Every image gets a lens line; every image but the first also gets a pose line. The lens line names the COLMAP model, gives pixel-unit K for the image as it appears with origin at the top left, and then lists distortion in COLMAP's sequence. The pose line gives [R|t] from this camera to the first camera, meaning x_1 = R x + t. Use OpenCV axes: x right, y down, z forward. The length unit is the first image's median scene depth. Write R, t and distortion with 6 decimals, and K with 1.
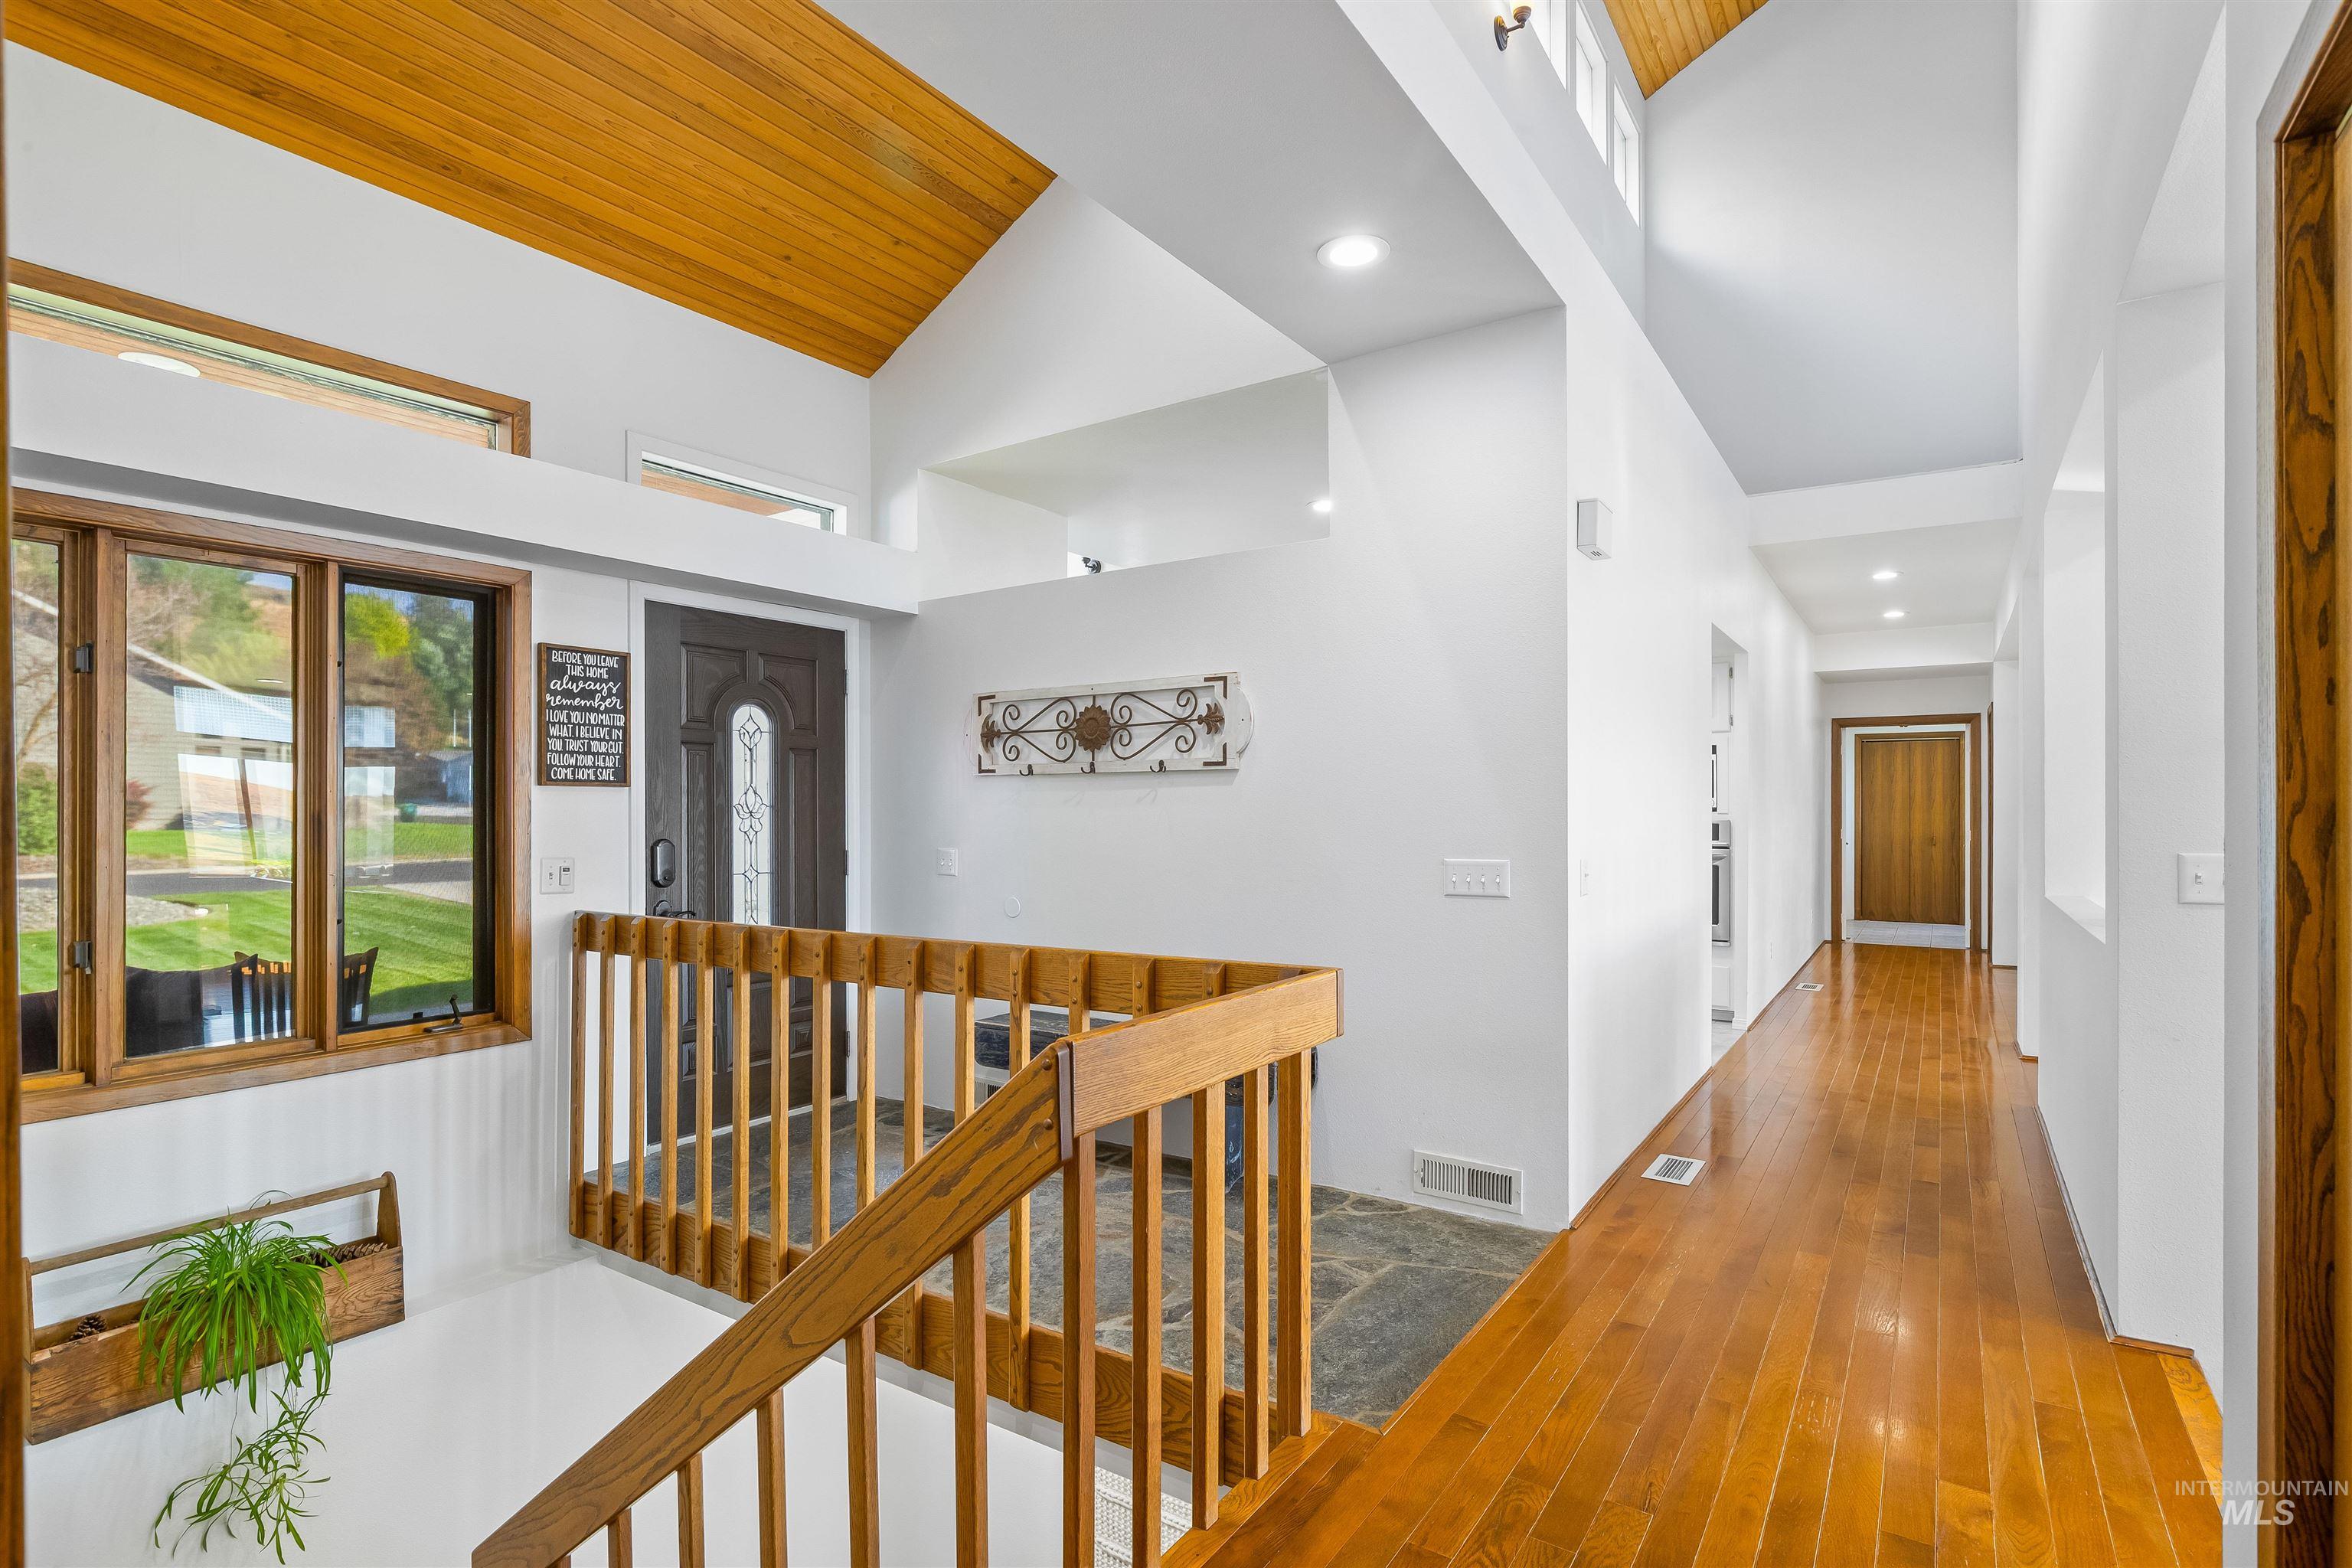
lens RADIAL K [[1133.1, 0, 1174.6], [0, 1133.1, 818.9], [0, 0, 1]] dist [-0.003917, 0.000229]
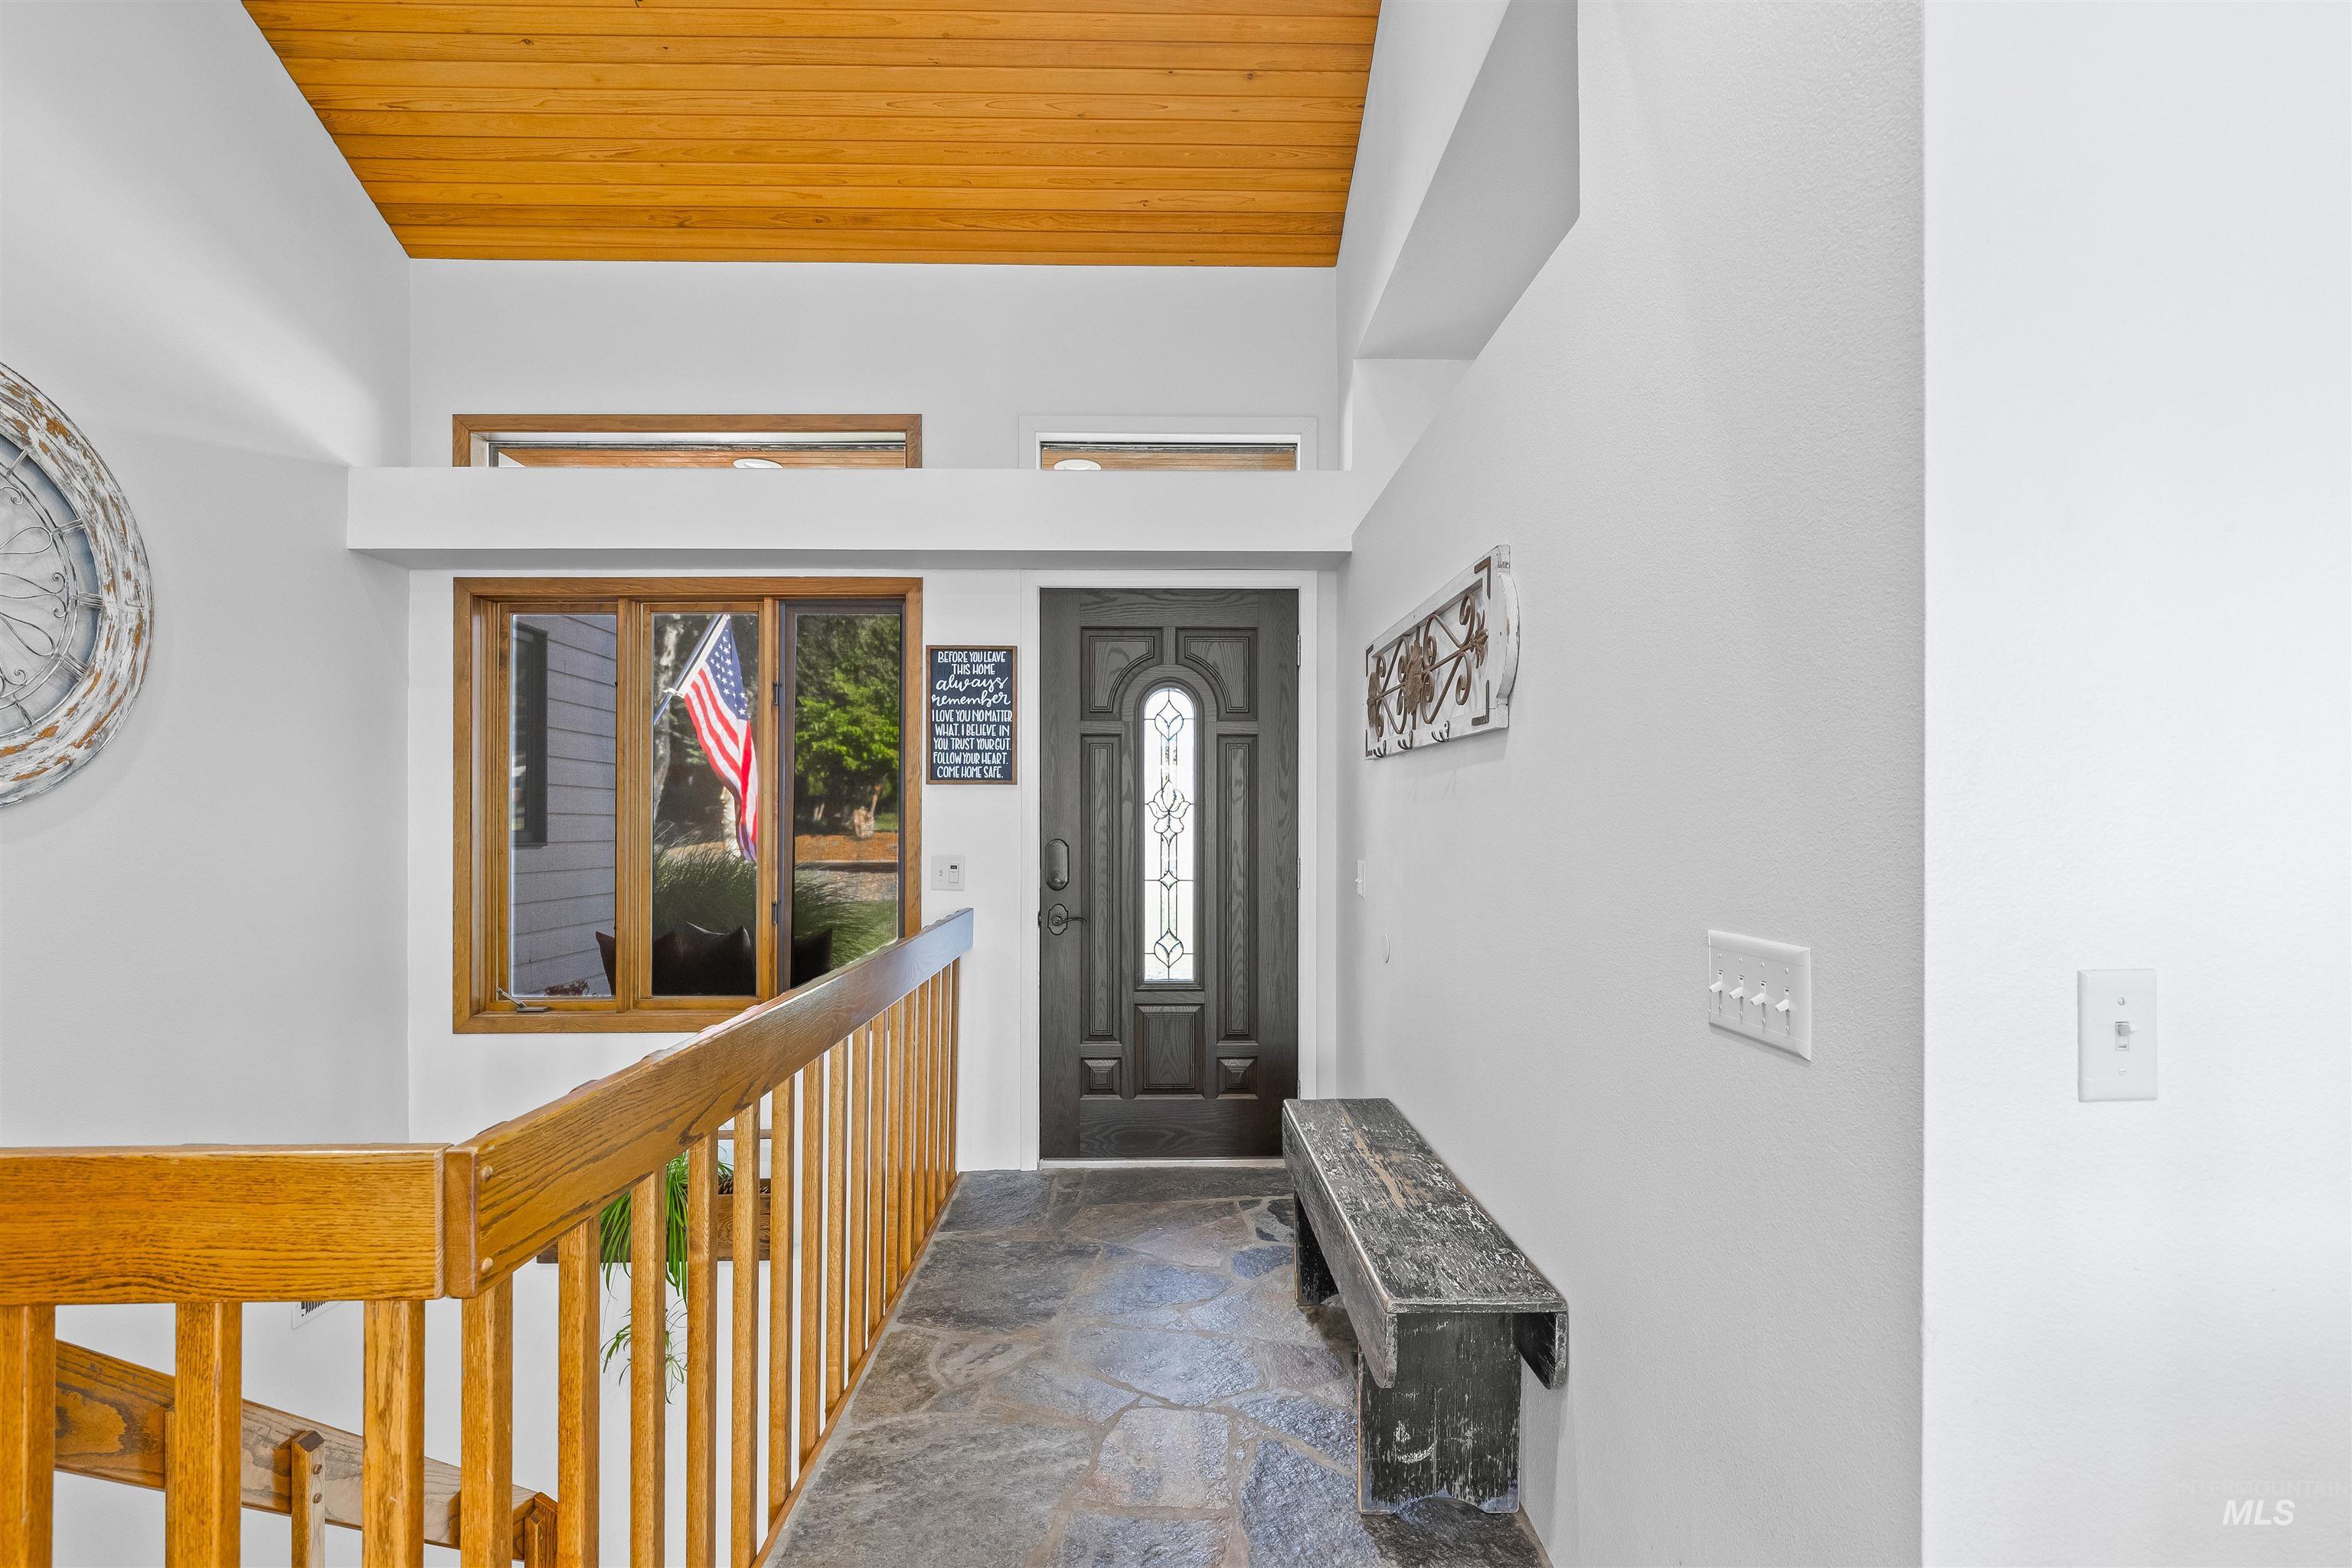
lens RADIAL K [[1133.1, 0, 1174.6], [0, 1133.1, 818.9], [0, 0, 1]] dist [-0.003917, 0.000229]
pose [[0.585150, 0.004979, -0.810910, 0.406413], [-0.005698, 0.999982, 0.002028, -0.001513], [0.810905, 0.003434, 0.585167, 0.579665]]
